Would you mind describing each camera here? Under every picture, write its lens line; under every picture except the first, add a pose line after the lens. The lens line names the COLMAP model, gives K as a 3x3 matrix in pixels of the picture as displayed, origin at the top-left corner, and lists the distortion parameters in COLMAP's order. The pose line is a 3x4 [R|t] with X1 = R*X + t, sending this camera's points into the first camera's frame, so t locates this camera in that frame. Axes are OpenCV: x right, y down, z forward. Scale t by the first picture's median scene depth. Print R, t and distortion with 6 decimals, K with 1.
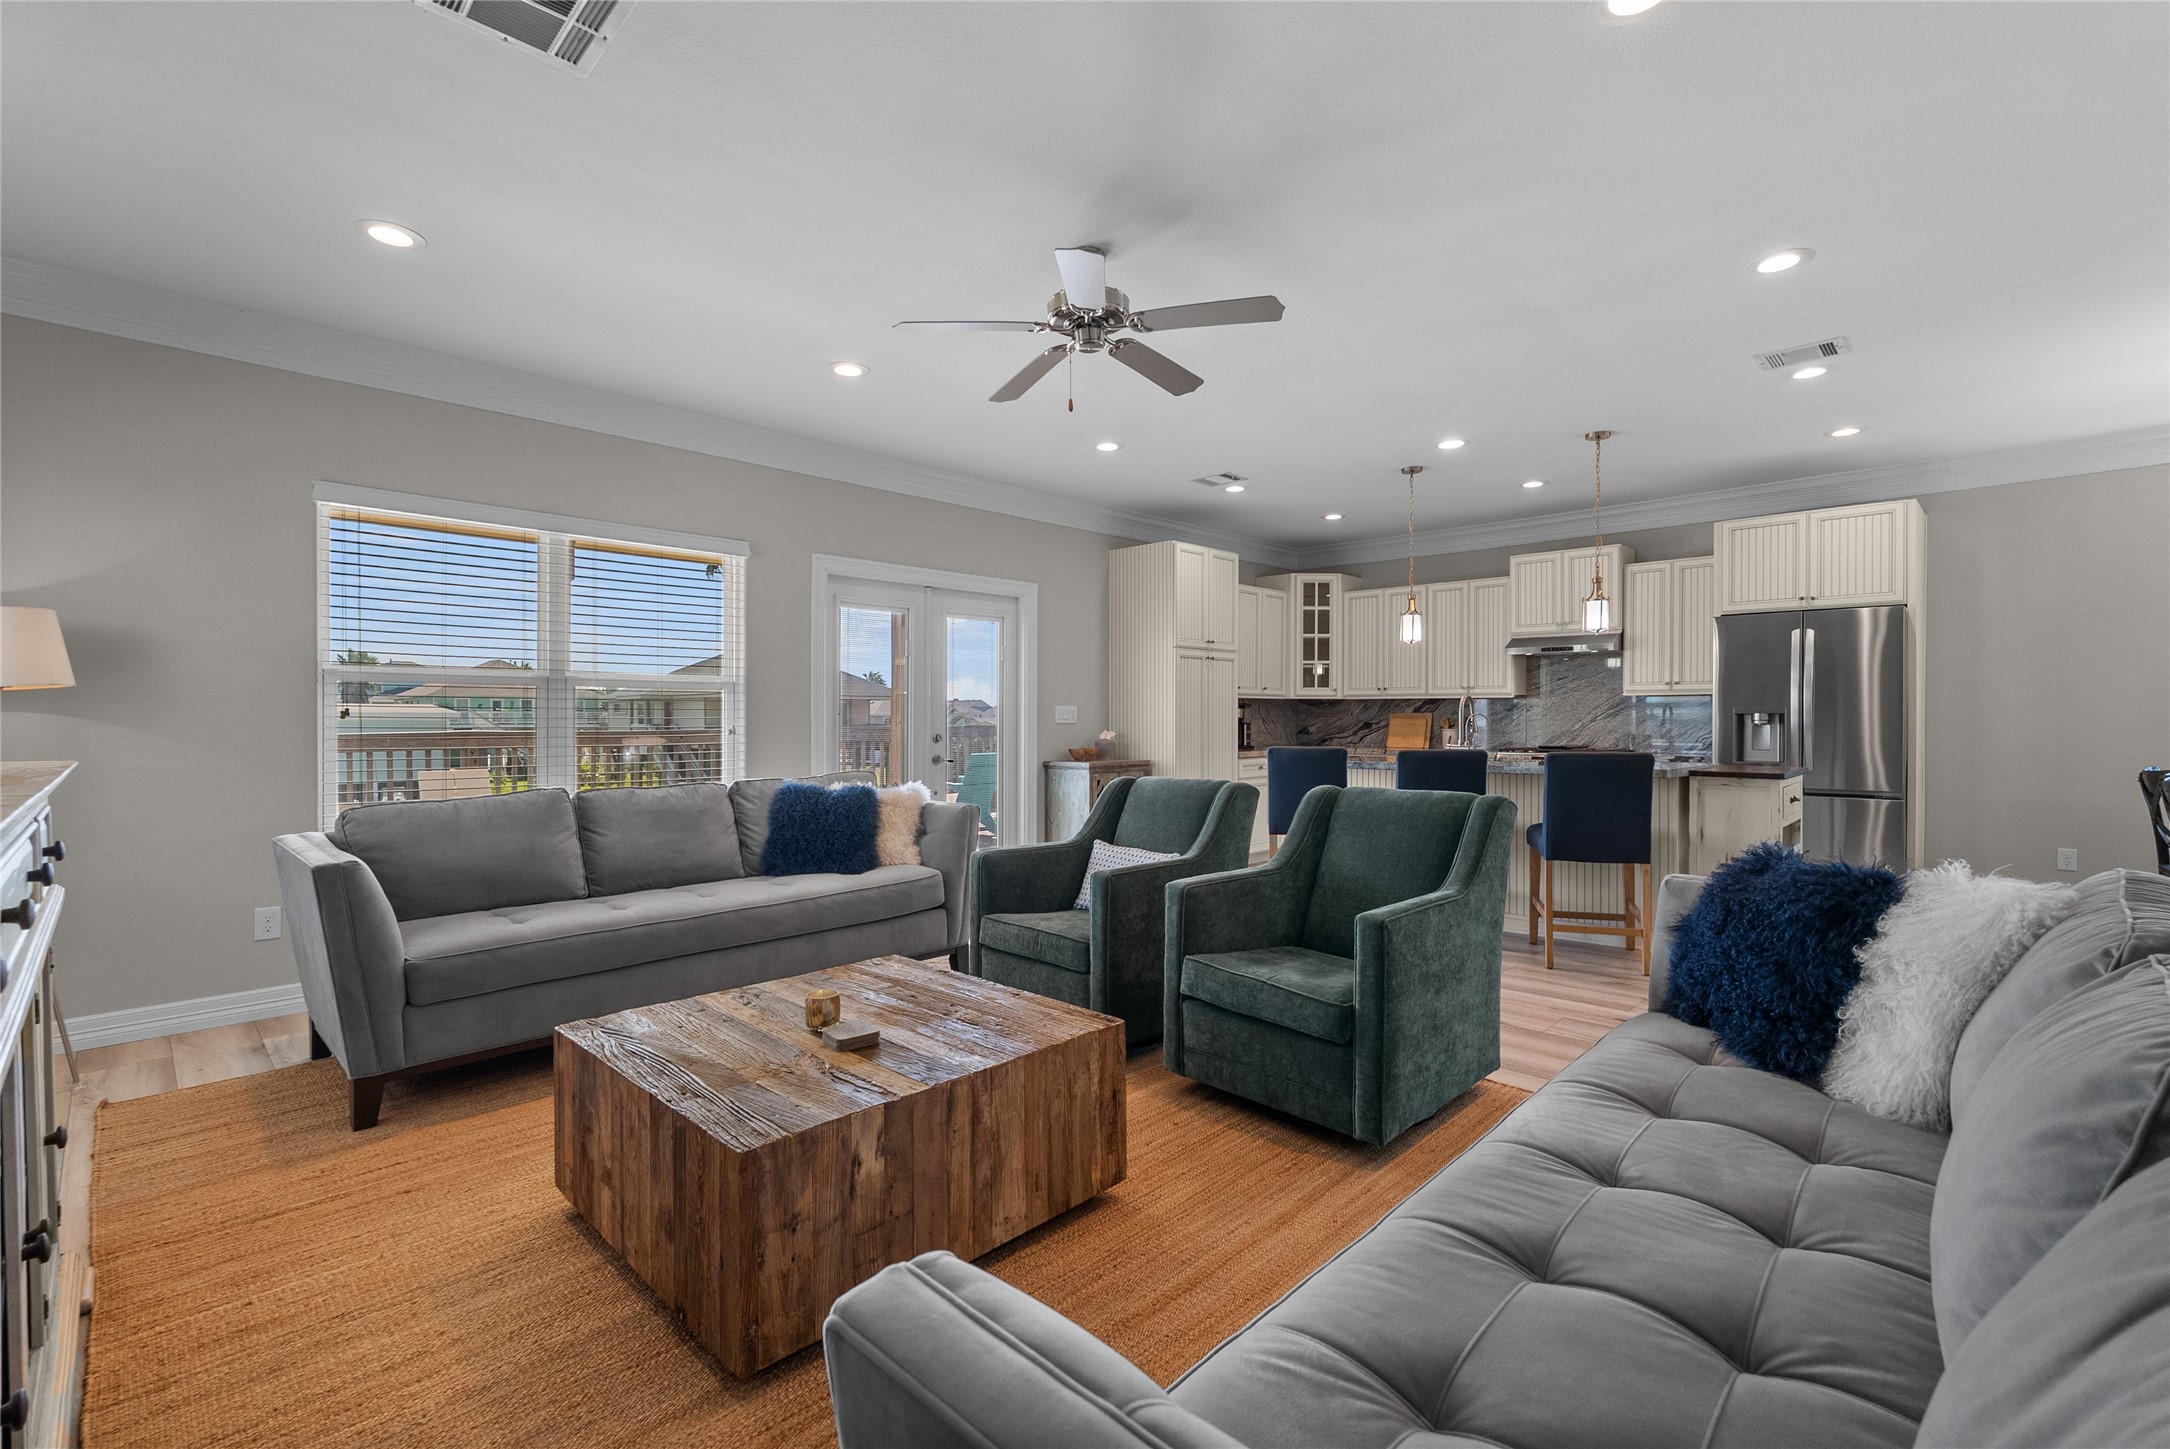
lens RADIAL K [[965.2, 0, 1081.6], [0, 965.2, 725.5], [0, 0, 1]] dist [-0.008196, 0.000663]
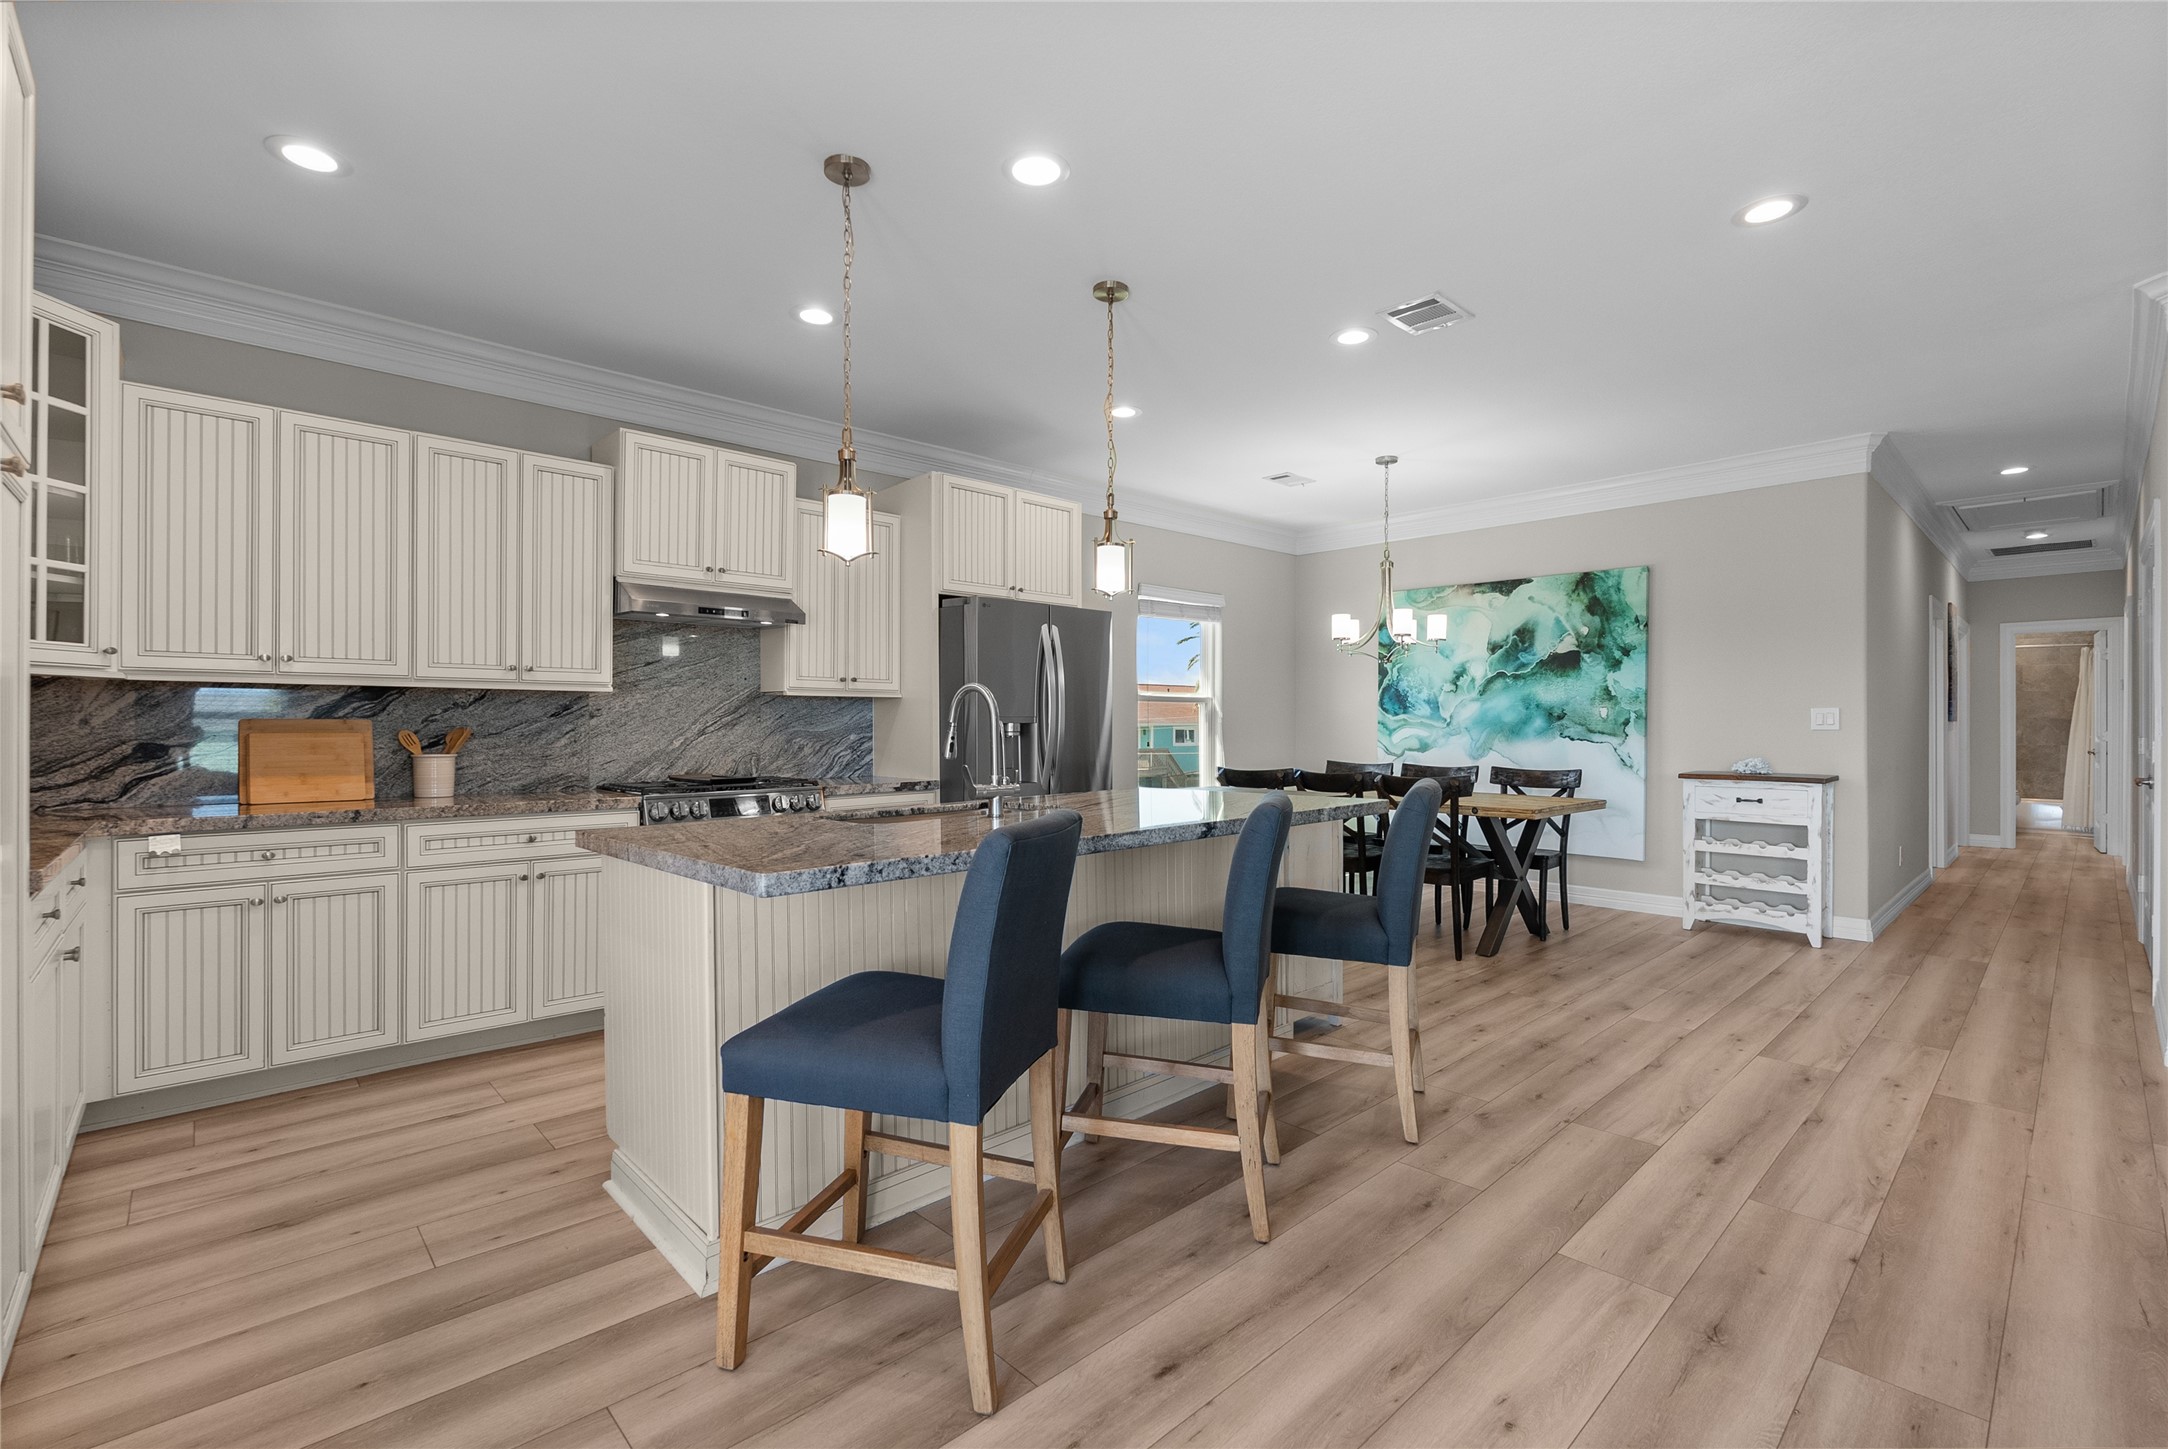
lens RADIAL K [[964.3, 0, 1090.3], [0, 964.3, 724.3], [0, 0, 1]] dist [-0.008196, 0.000663]
pose [[0.039695, 0.001363, 0.999211, -0.079982], [0.009058, 0.999957, -0.001724, -0.008105], [-0.999171, 0.009120, 0.039681, 0.744921]]
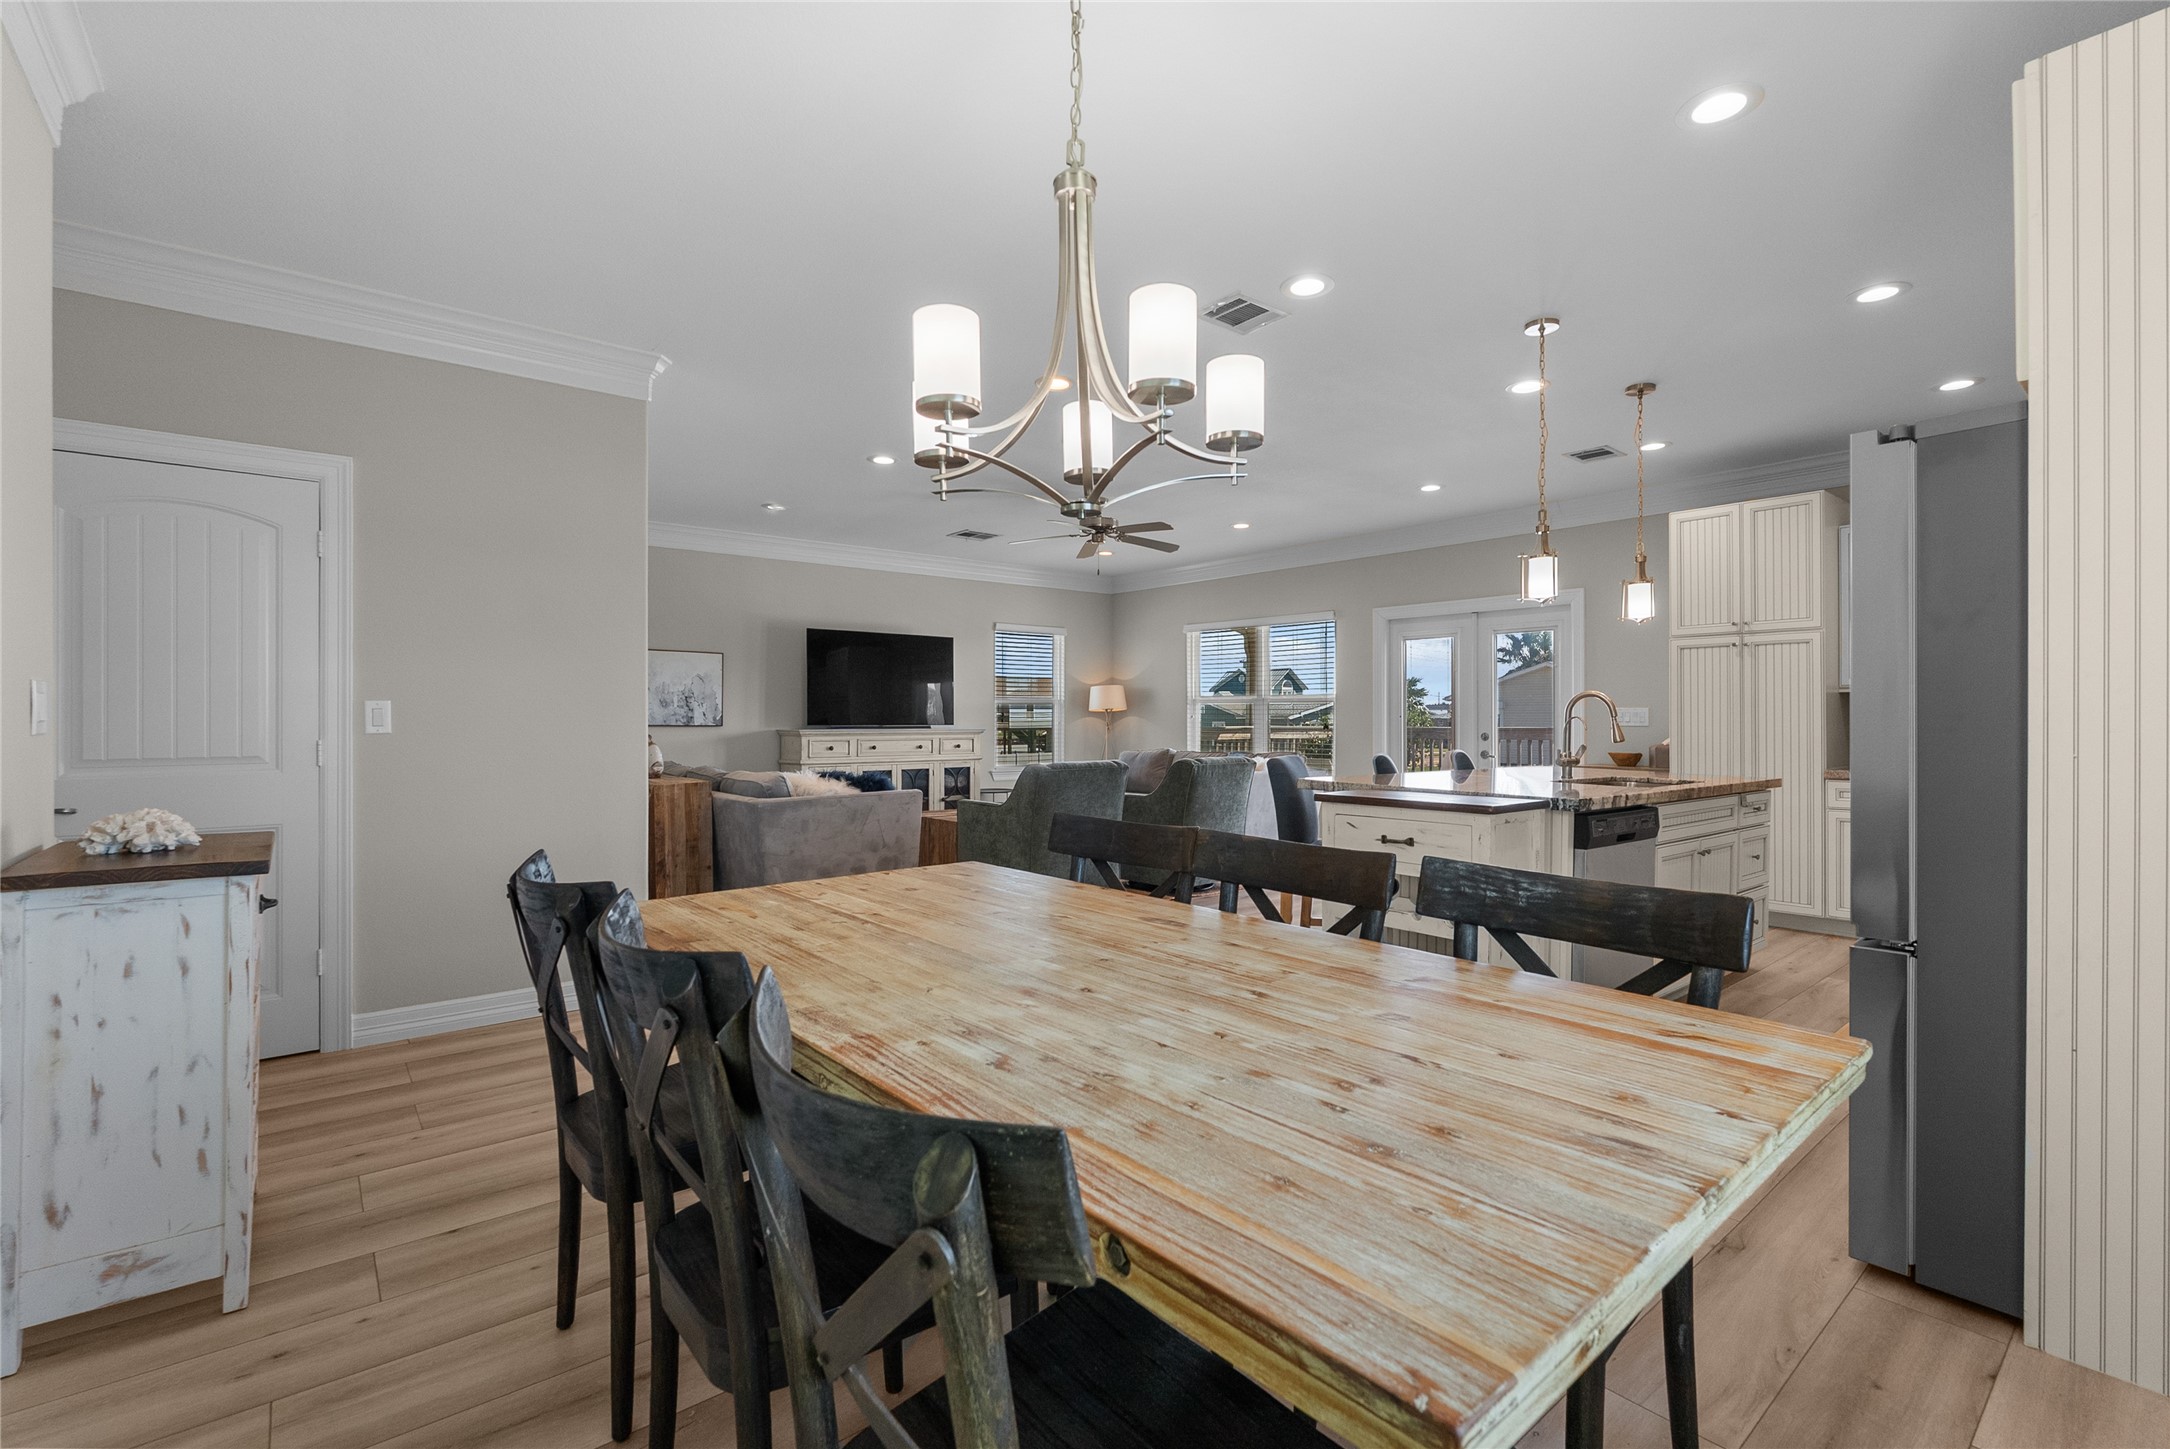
lens RADIAL K [[965.2, 0, 1081.8], [0, 965.2, 712.6], [0, 0, 1]] dist [-0.008196, 0.000663]
pose [[-0.115882, -0.004237, -0.993254, 0.965108], [-0.008020, 0.999962, -0.003330, -0.007842], [0.993231, 0.007580, -0.115912, 0.561200]]
